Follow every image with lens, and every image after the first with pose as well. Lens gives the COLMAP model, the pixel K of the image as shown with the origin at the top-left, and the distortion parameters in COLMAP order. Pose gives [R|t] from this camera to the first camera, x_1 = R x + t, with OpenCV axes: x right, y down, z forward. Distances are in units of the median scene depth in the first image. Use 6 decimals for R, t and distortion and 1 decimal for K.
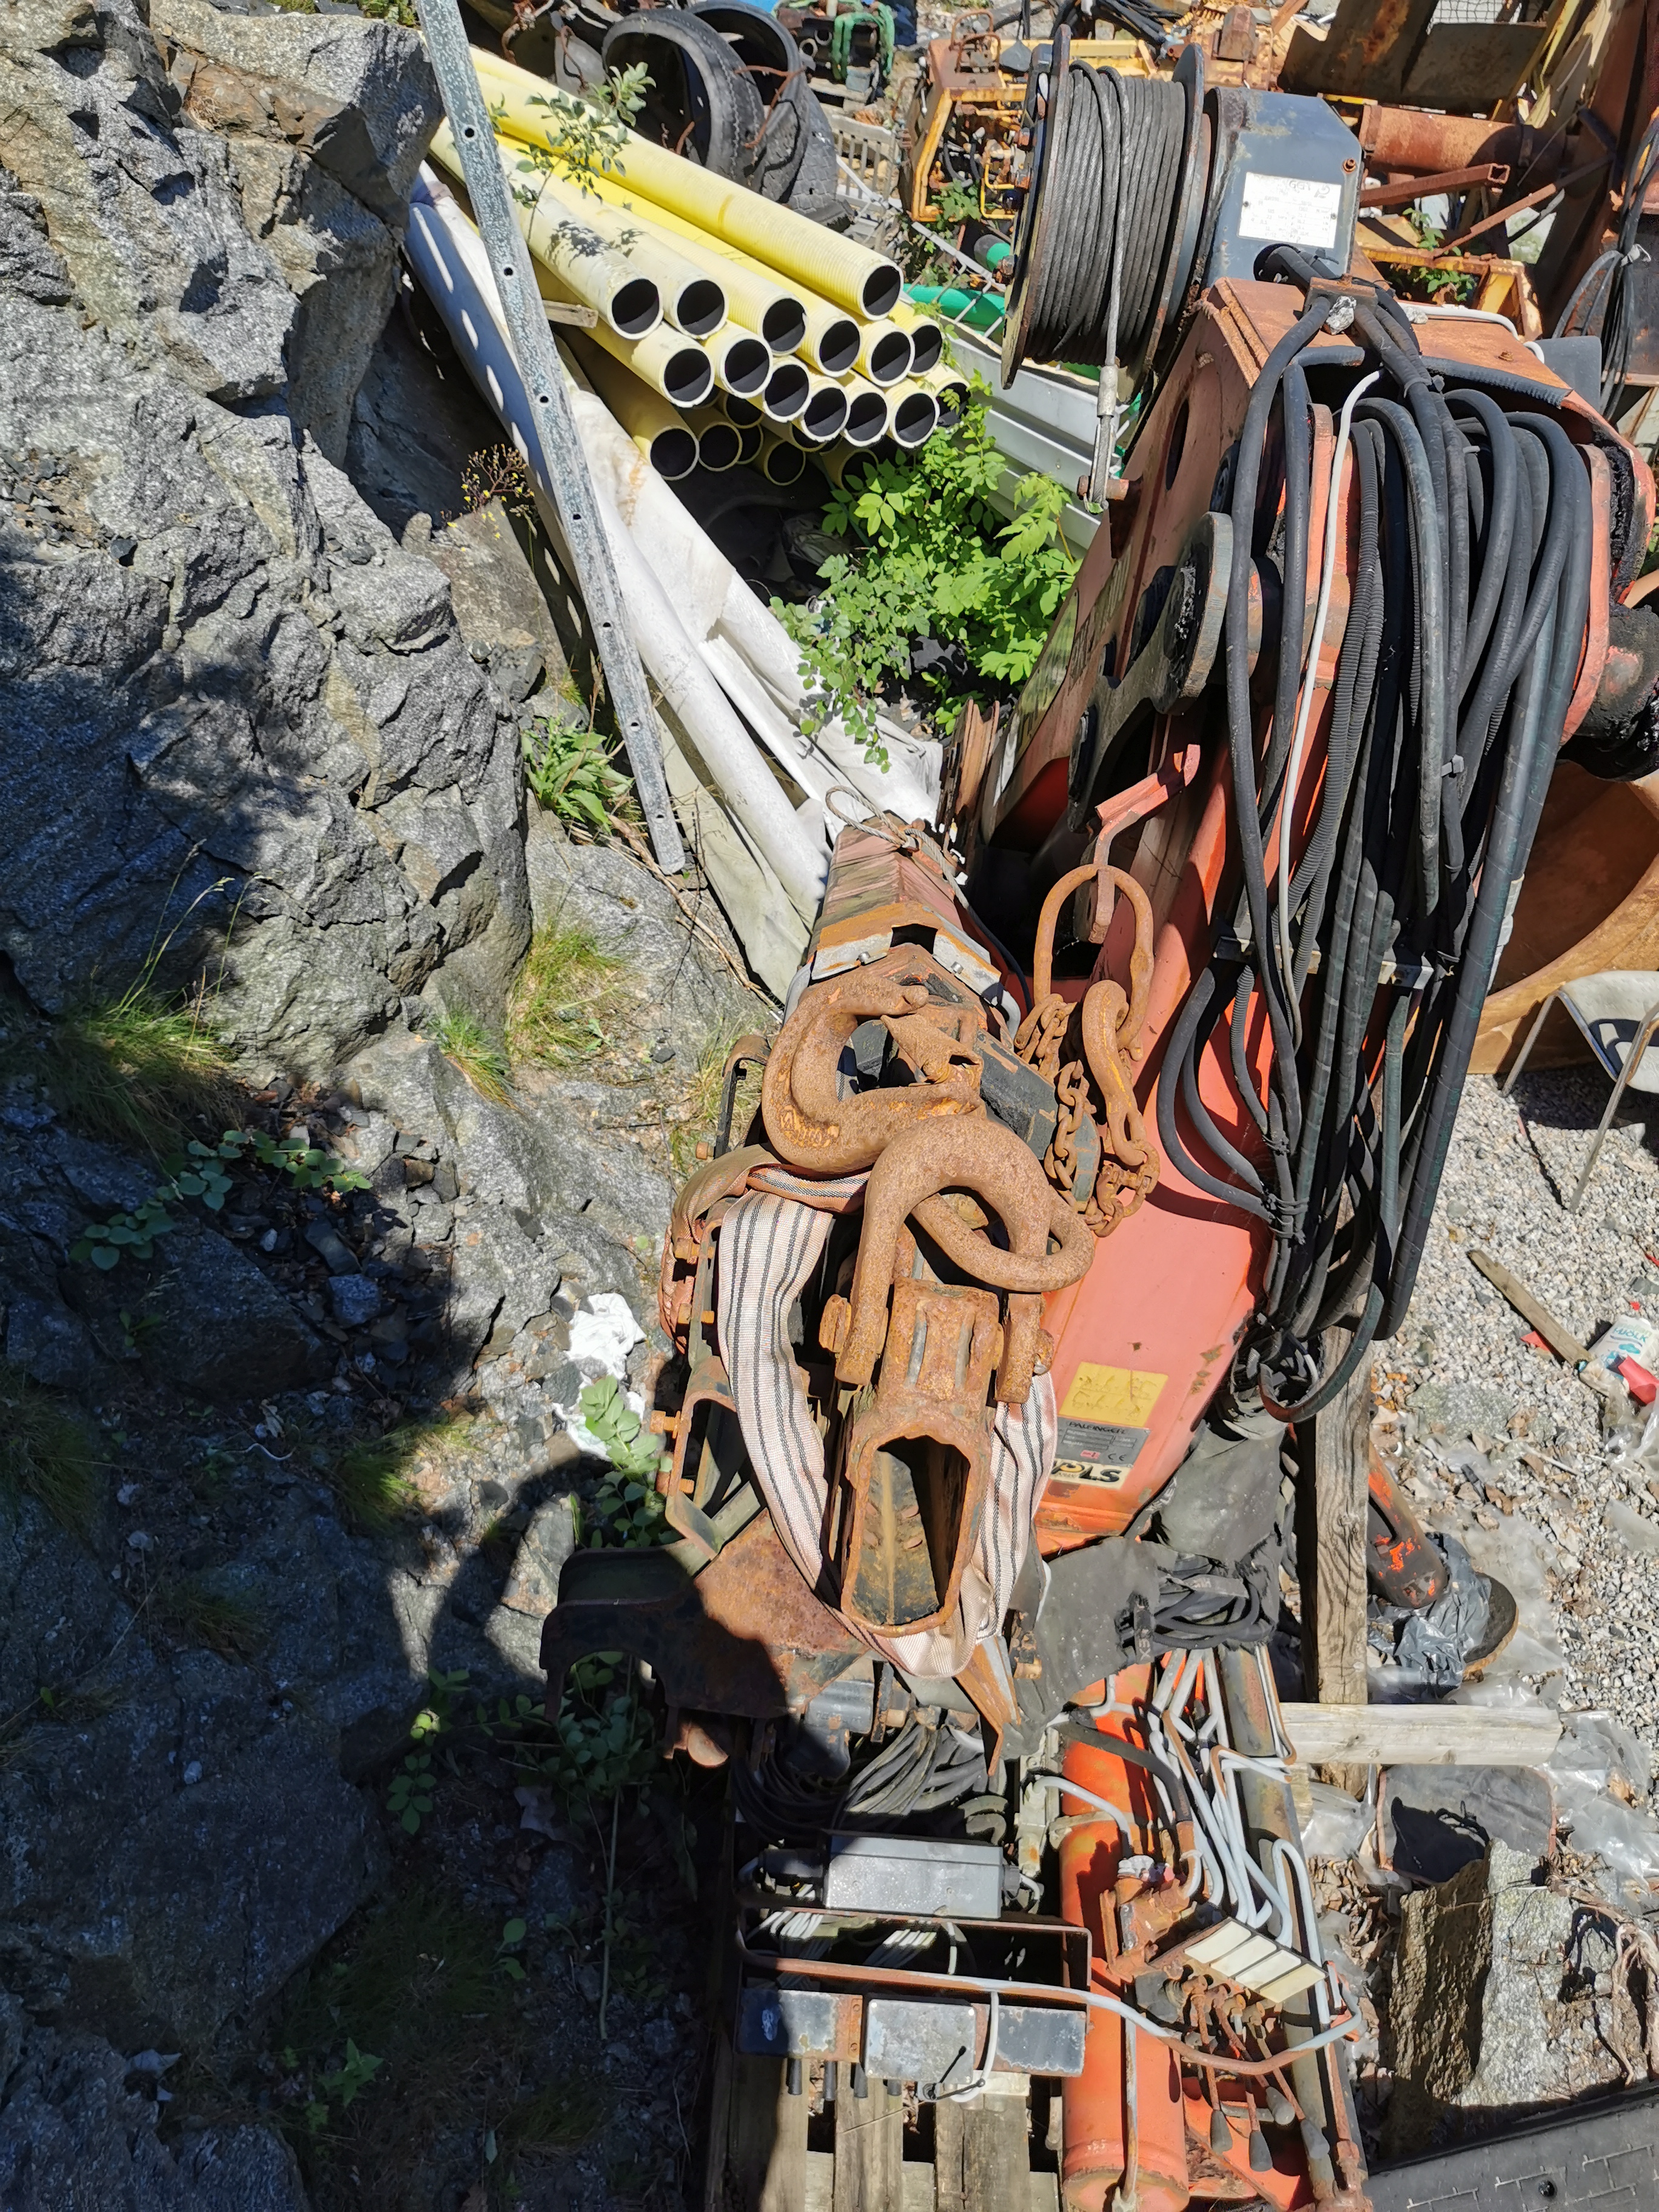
lens RADIAL K [[1626.7, 0, 804.3], [0, 1626.7, 1108.8], [0, 0, 1]] dist [0.027390, -0.014365]
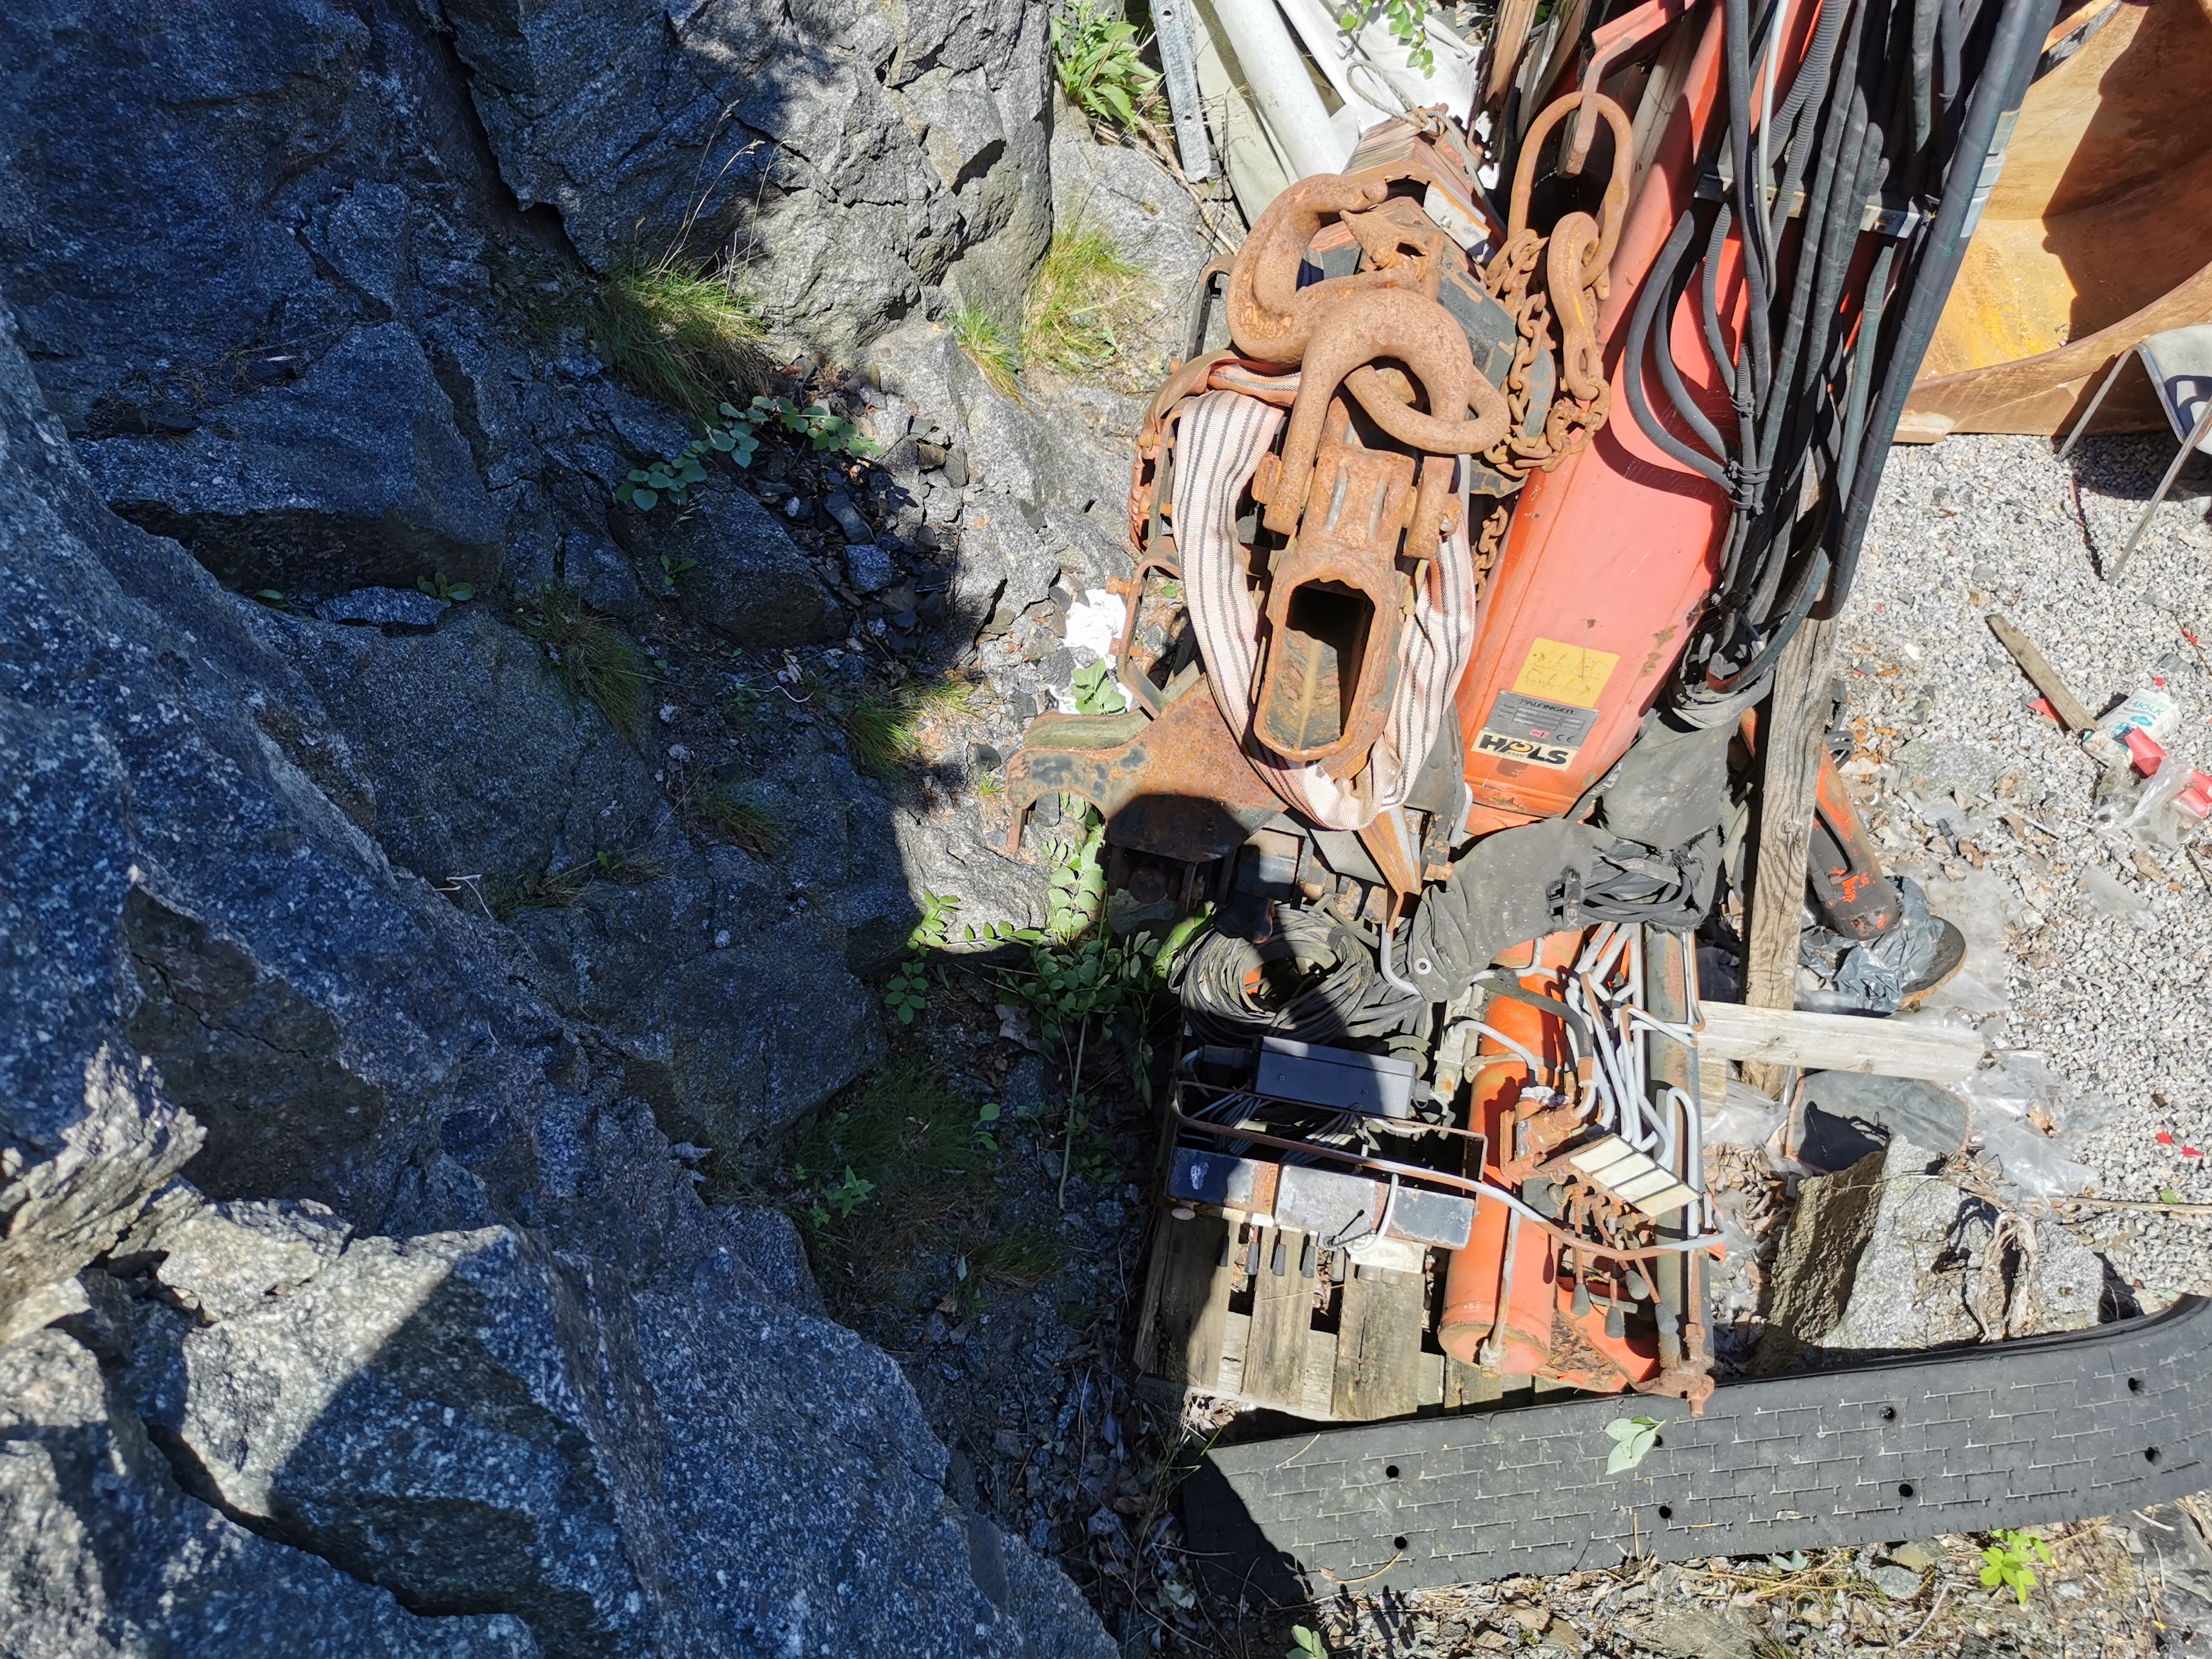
lens RADIAL K [[1620.0, 0, 1111.9], [0, 1620.0, 806.2], [0, 0, 1]] dist [0.034214, -0.023899]
pose [[0.989804, 0.079794, -0.117986, 0.021496], [-0.054870, 0.978027, 0.201129, 0.045284], [0.131442, -0.192604, 0.972433, -0.049771]]
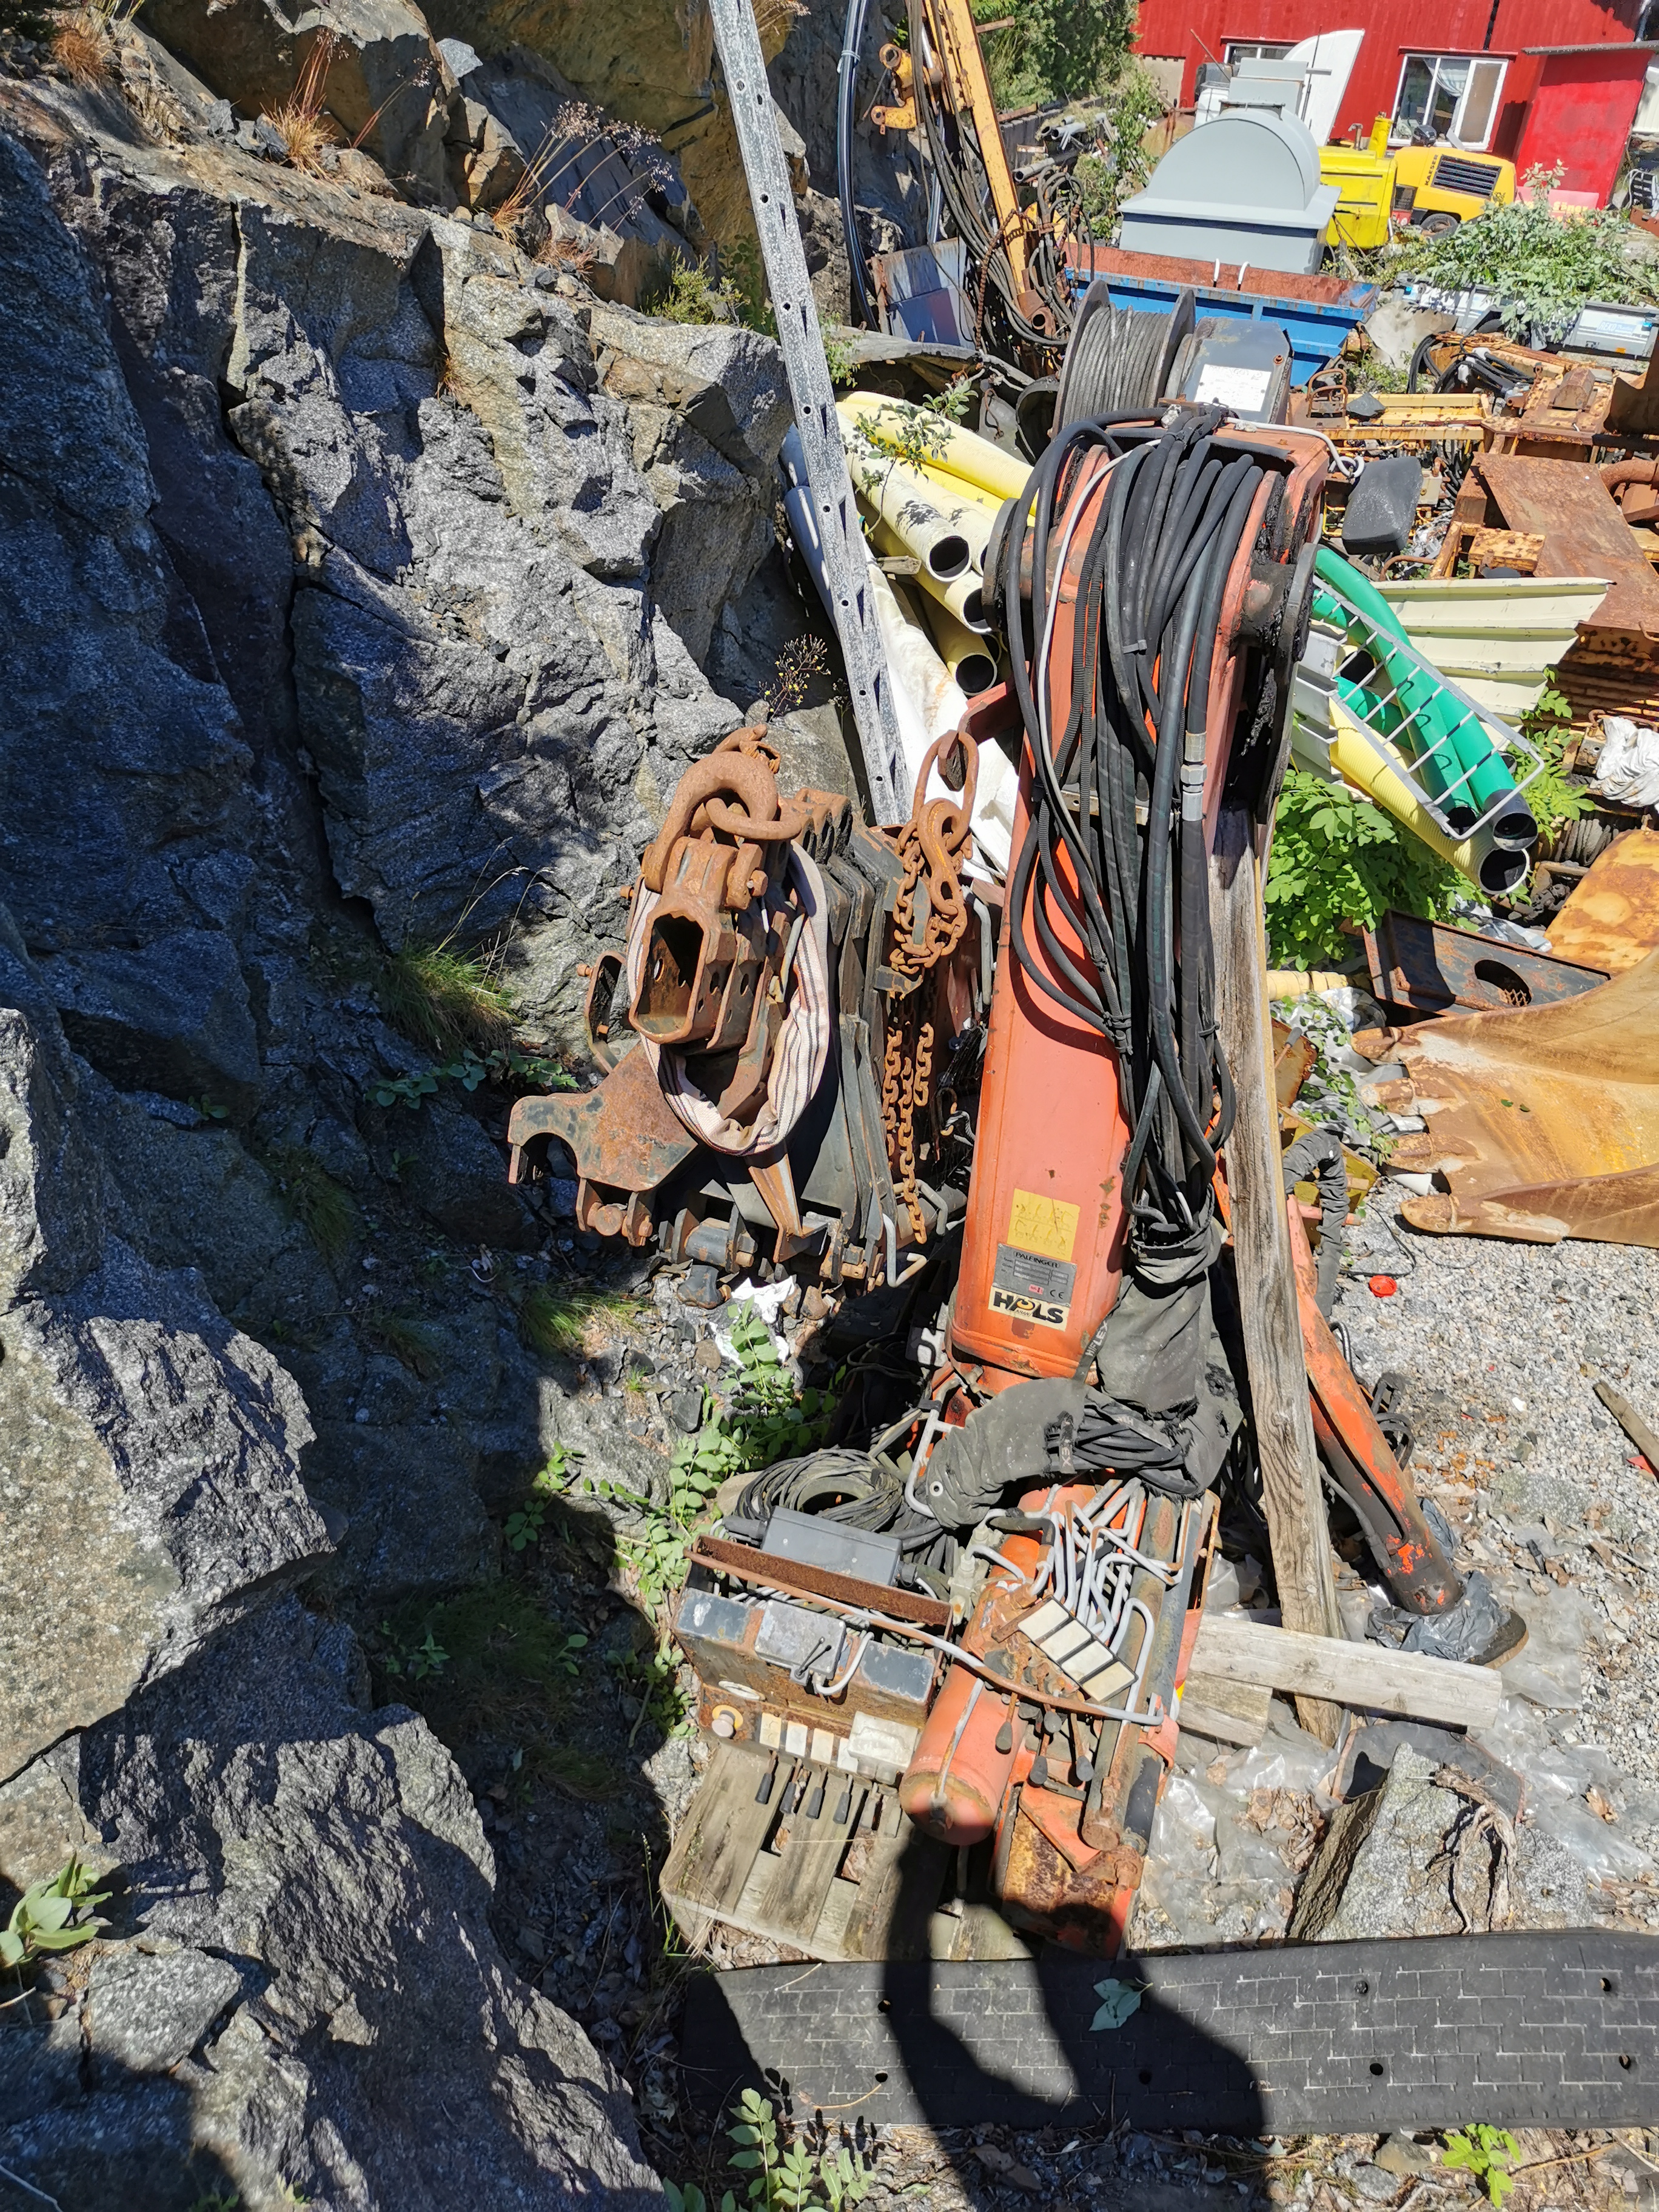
lens RADIAL K [[1582.8, 0, 821.3], [0, 1582.8, 1125.5], [0, 0, 1]] dist [0.025598, -0.009955]
pose [[0.965546, 0.105467, -0.237901, 0.216427], [-0.144141, 0.977893, -0.151490, 0.219442], [0.216665, 0.180562, 0.959403, -0.189904]]
